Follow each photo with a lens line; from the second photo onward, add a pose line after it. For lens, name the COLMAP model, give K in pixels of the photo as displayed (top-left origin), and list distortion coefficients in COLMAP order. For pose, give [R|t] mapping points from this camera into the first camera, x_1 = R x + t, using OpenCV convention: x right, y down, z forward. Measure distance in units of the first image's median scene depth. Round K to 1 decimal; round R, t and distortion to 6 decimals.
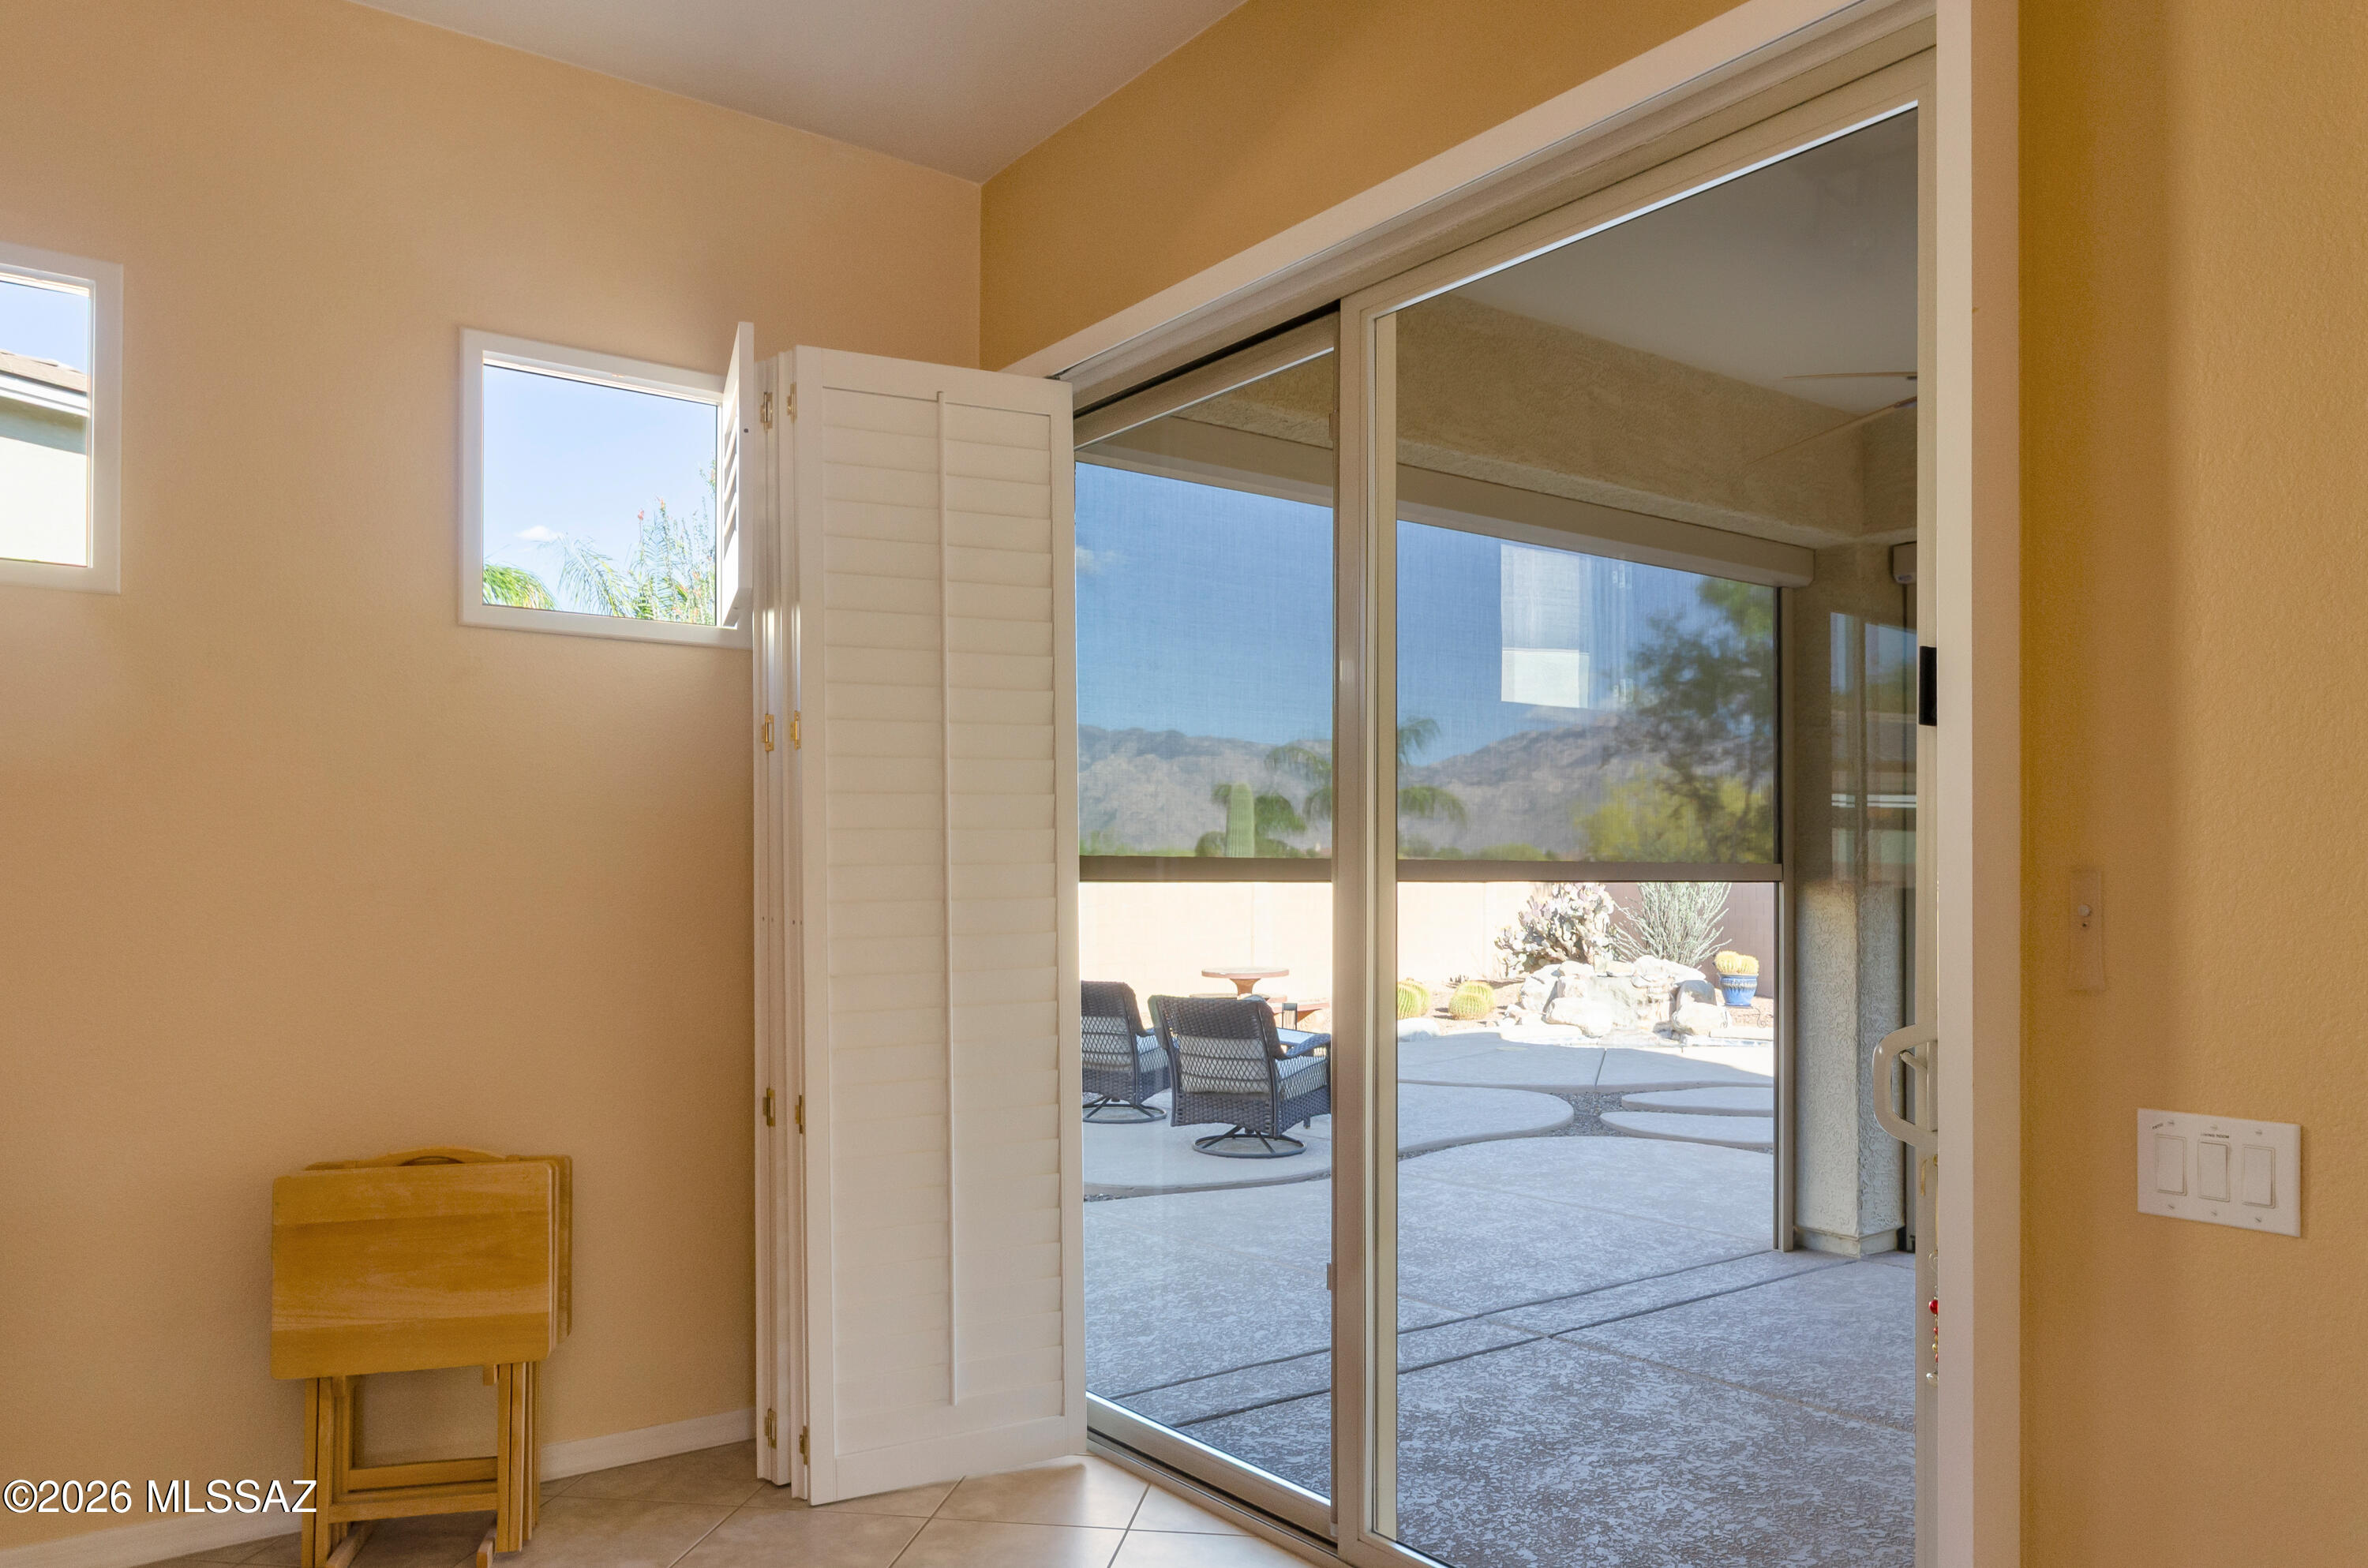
lens RADIAL K [[1670.2, 0, 1193.2], [0, 1670.2, 872.4], [0, 0, 1]] dist [-0.002683, 0.001967]
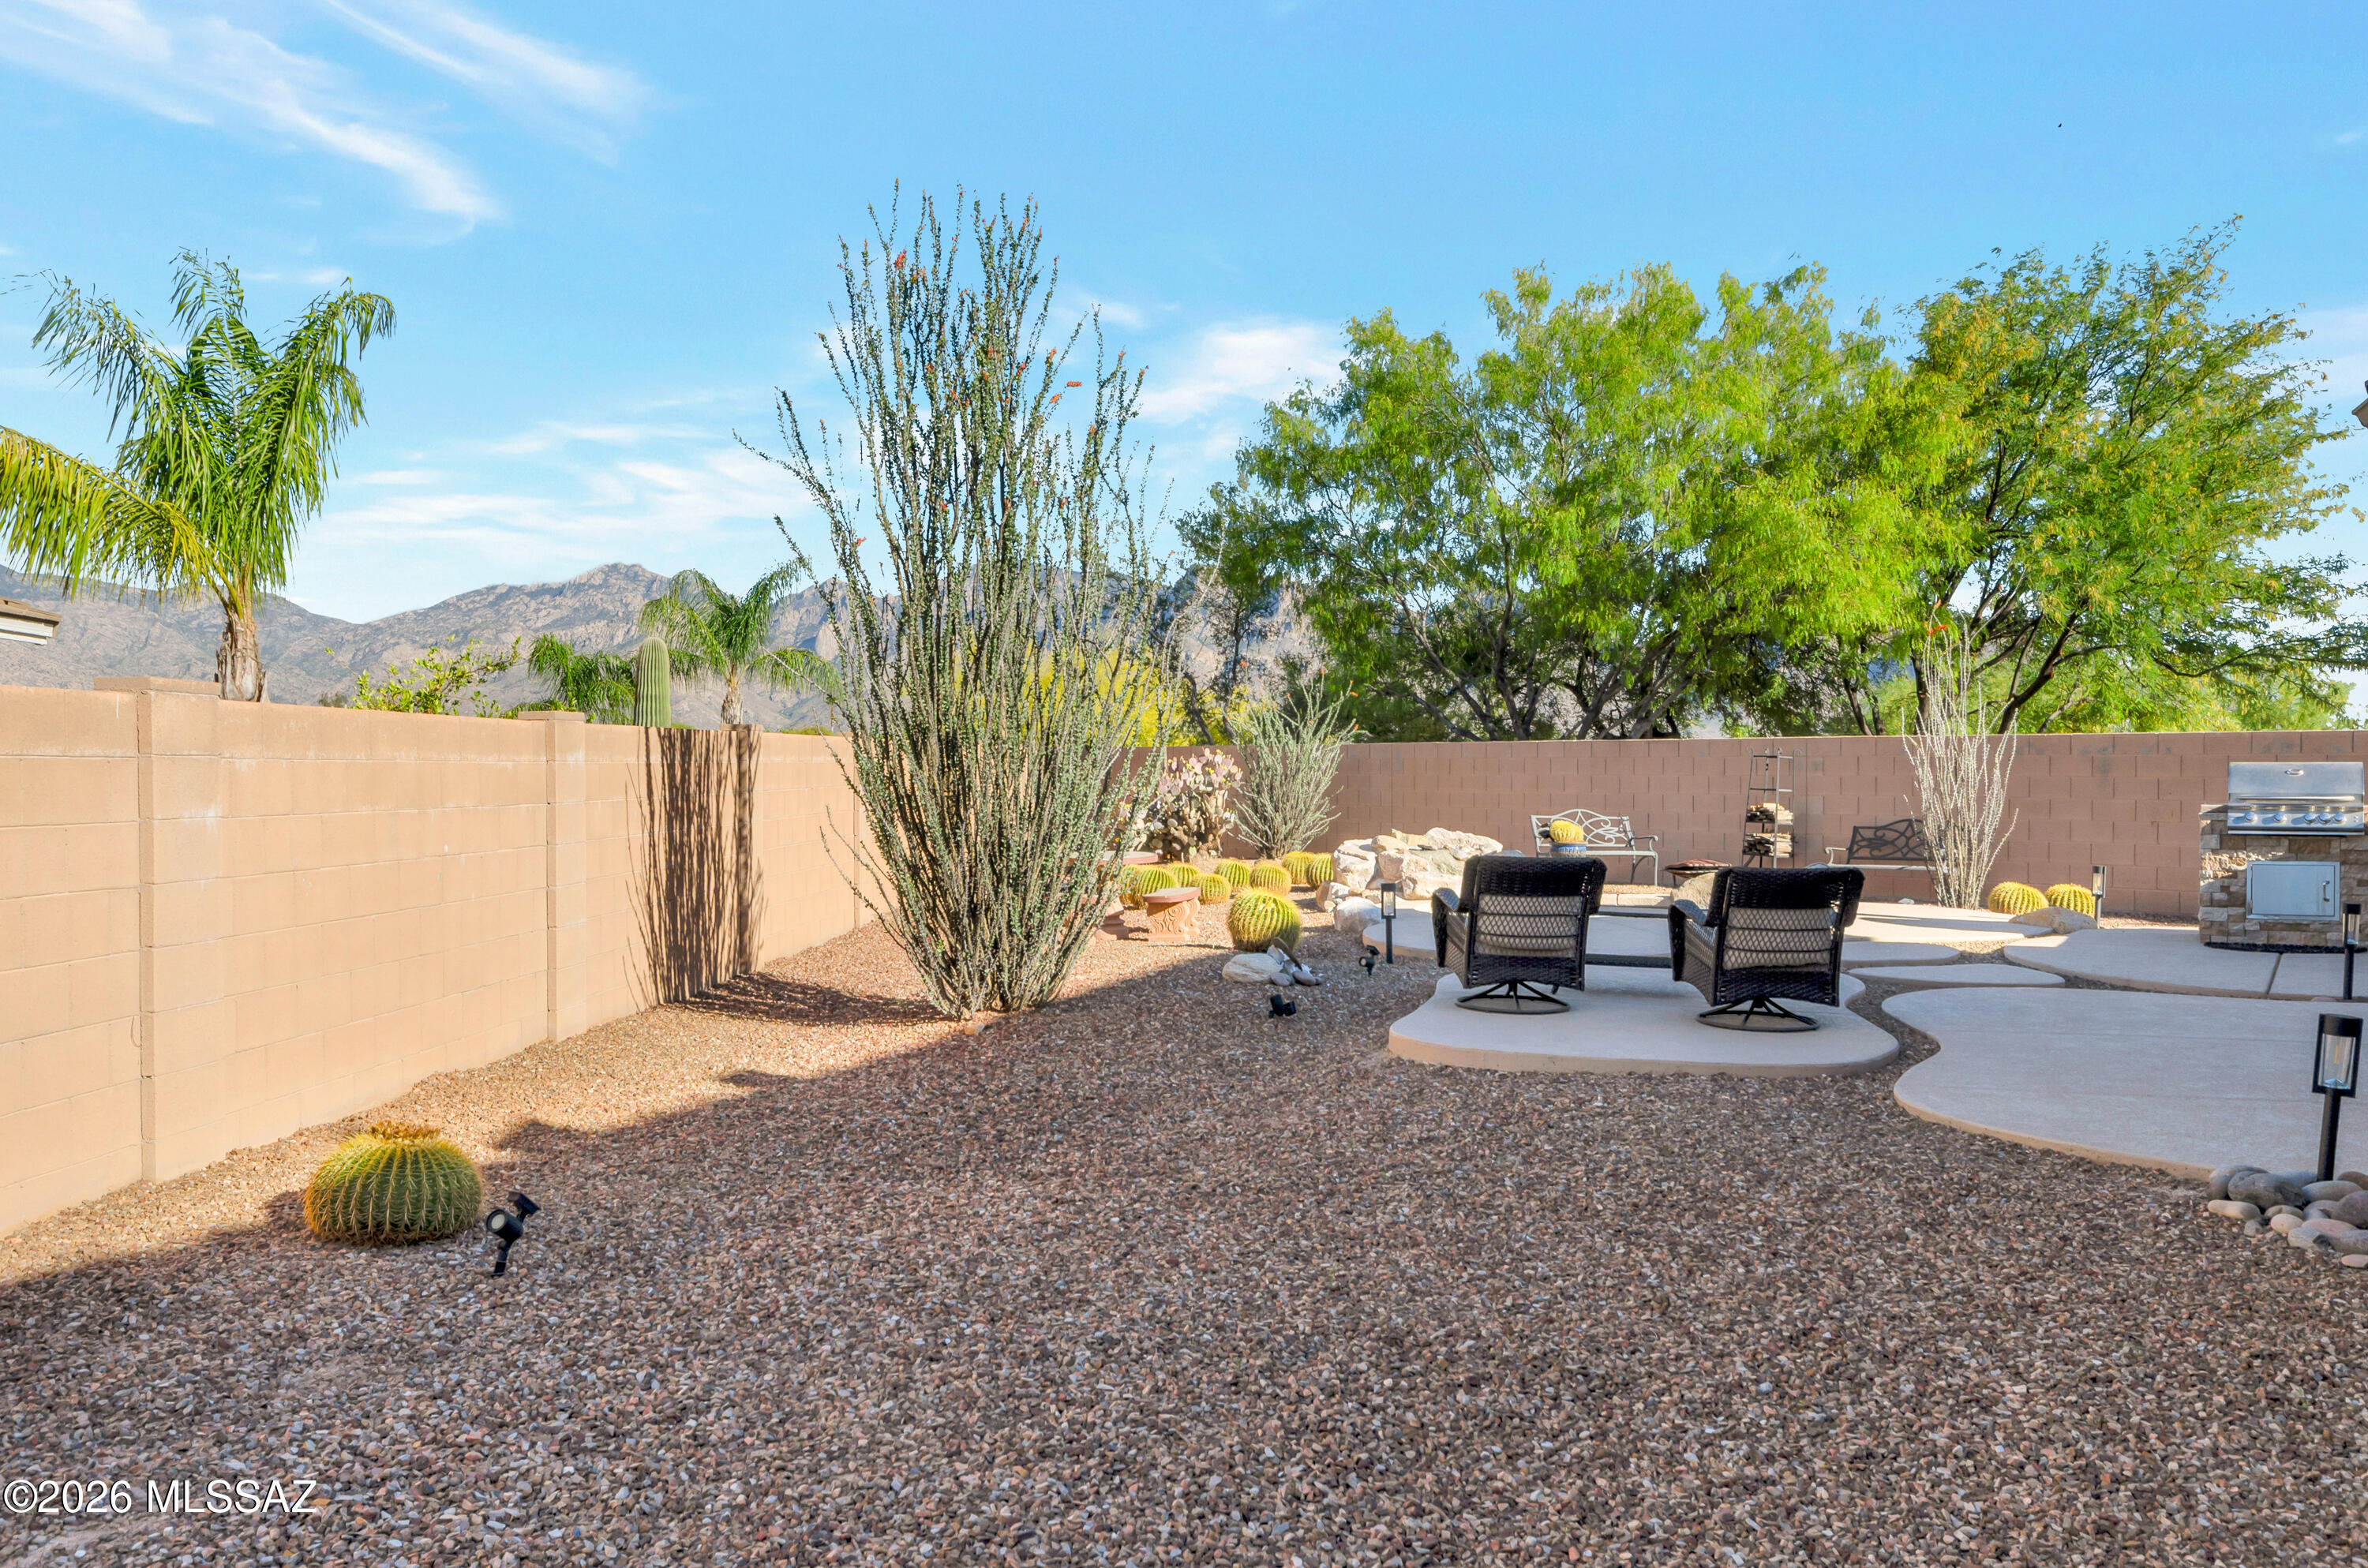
lens RADIAL K [[1864.5, 0, 1210.7], [0, 1864.5, 903.3], [0, 0, 1]] dist [0.014012, -0.017681]
pose [[0.842234, -0.044005, 0.537313, -0.820032], [0.000918, 0.996779, 0.080195, 0.012649], [-0.539112, -0.067050, 0.839561, 0.297962]]
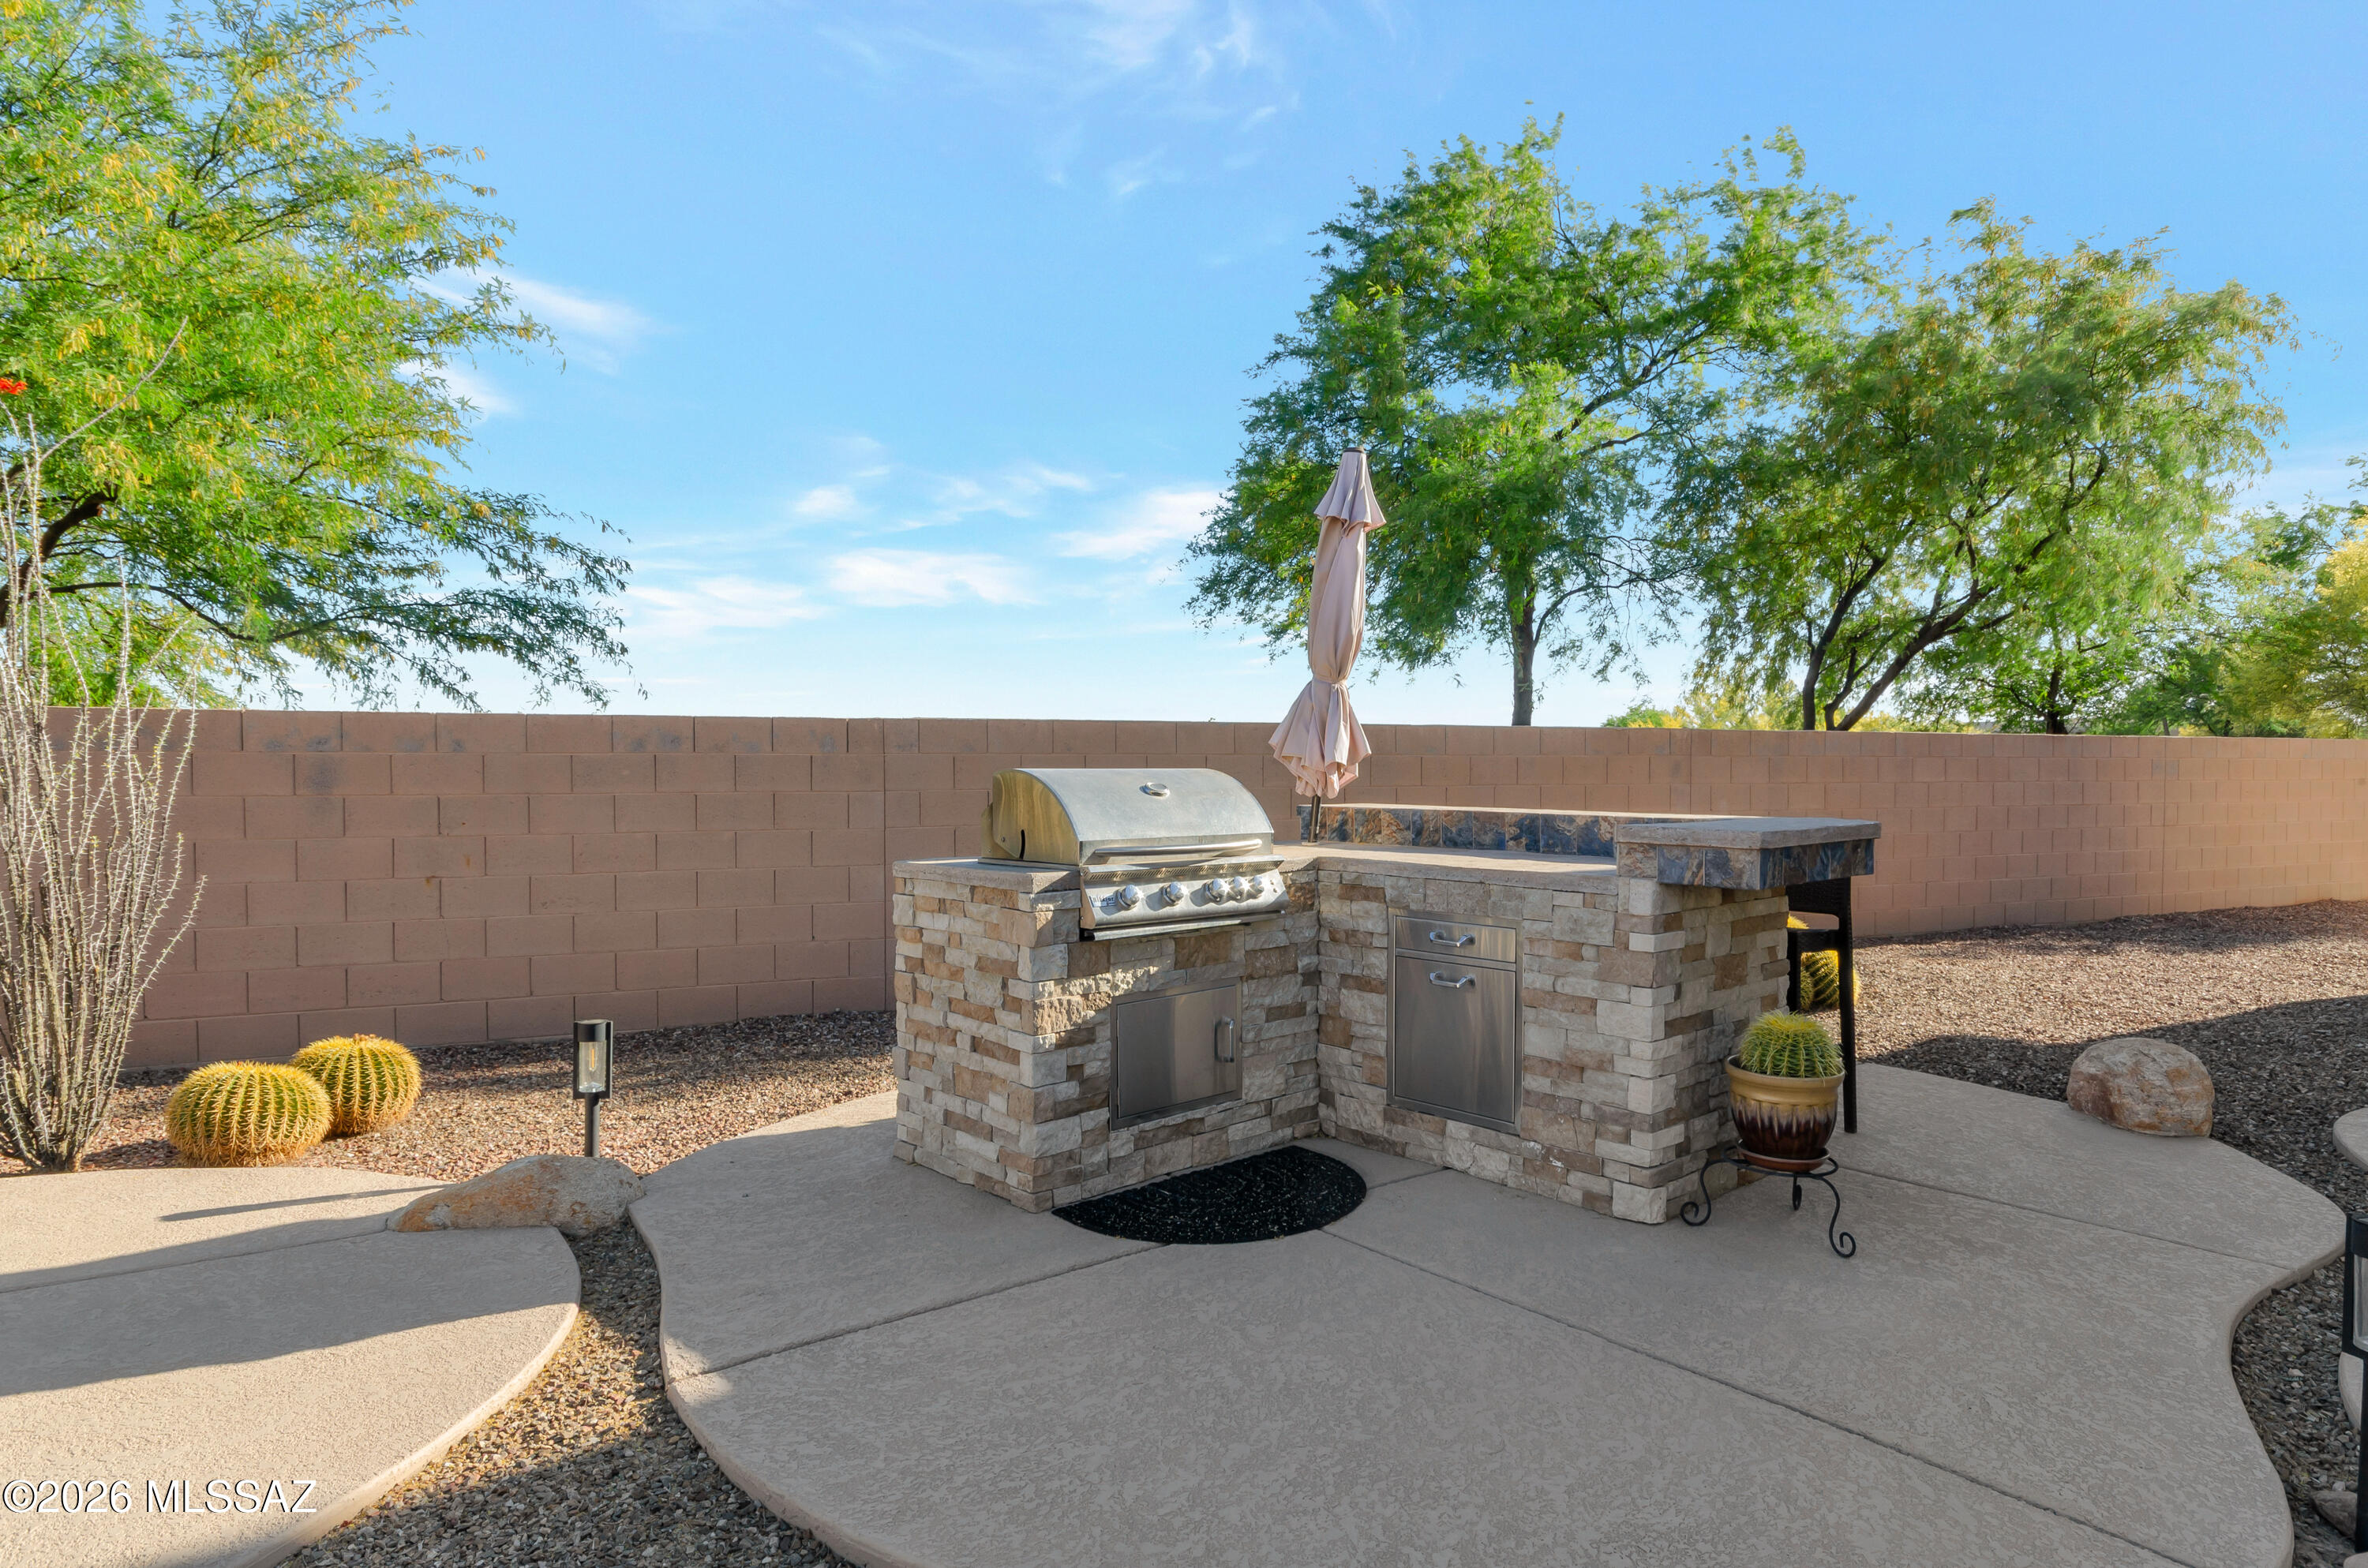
lens RADIAL K [[1364.9, 0, 1227.0], [0, 1364.9, 752.5], [0, 0, 1]] dist [-0.001171, -0.000577]
pose [[-0.262811, 0.006043, 0.964828, 0.208066], [-0.004004, 0.999965, -0.007354, 0.018275], [-0.964839, -0.005795, -0.262778, 1.184244]]
